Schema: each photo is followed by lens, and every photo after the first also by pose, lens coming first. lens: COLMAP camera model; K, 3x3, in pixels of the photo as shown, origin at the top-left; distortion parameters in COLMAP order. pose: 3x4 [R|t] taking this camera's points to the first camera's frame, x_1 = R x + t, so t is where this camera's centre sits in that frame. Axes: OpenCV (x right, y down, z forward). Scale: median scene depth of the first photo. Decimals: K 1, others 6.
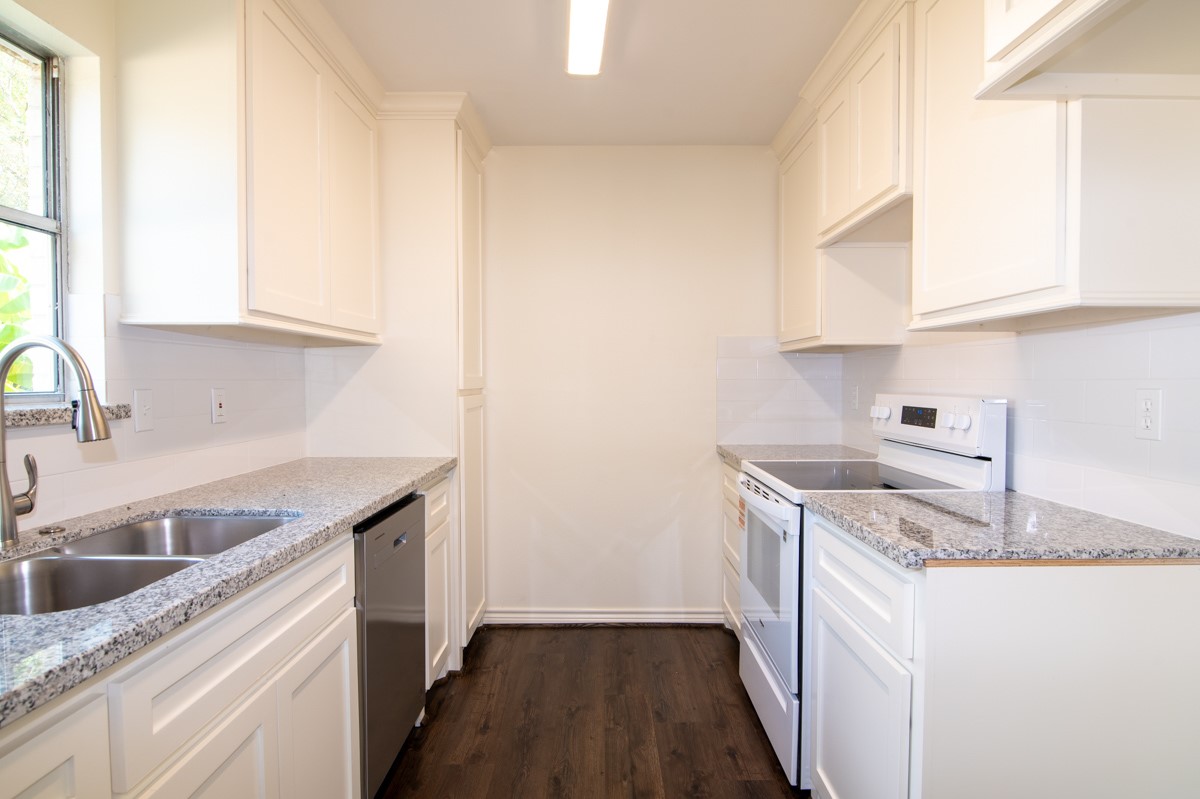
lens RADIAL K [[665.4, 0, 600.0], [0, 665.4, 399.5], [0, 0, 1]] dist [-0.002629, -0.000162]
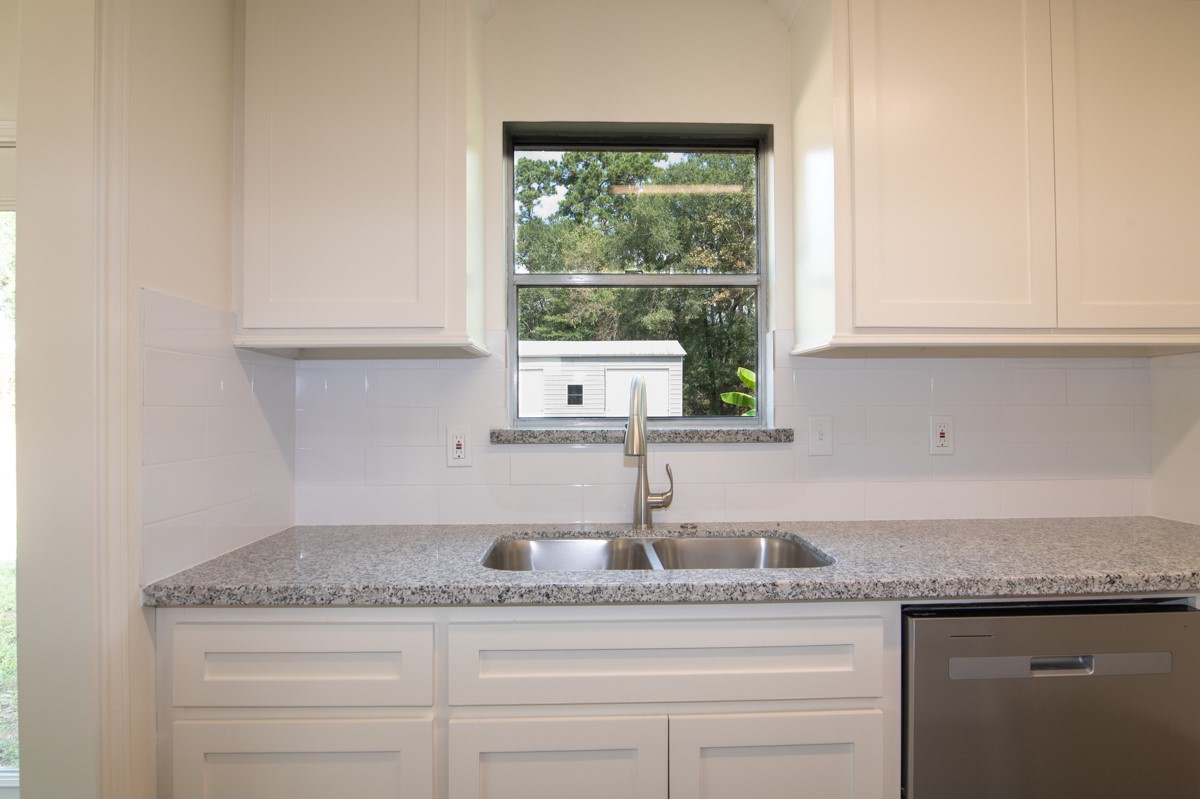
lens RADIAL K [[665.4, 0, 600.0], [0, 665.4, 399.5], [0, 0, 1]] dist [-0.002629, -0.000162]
pose [[0.036252, -0.011734, -0.999274, 0.573297], [-0.026142, 0.999578, -0.012686, -0.030287], [0.999001, 0.026583, 0.035930, 1.036041]]
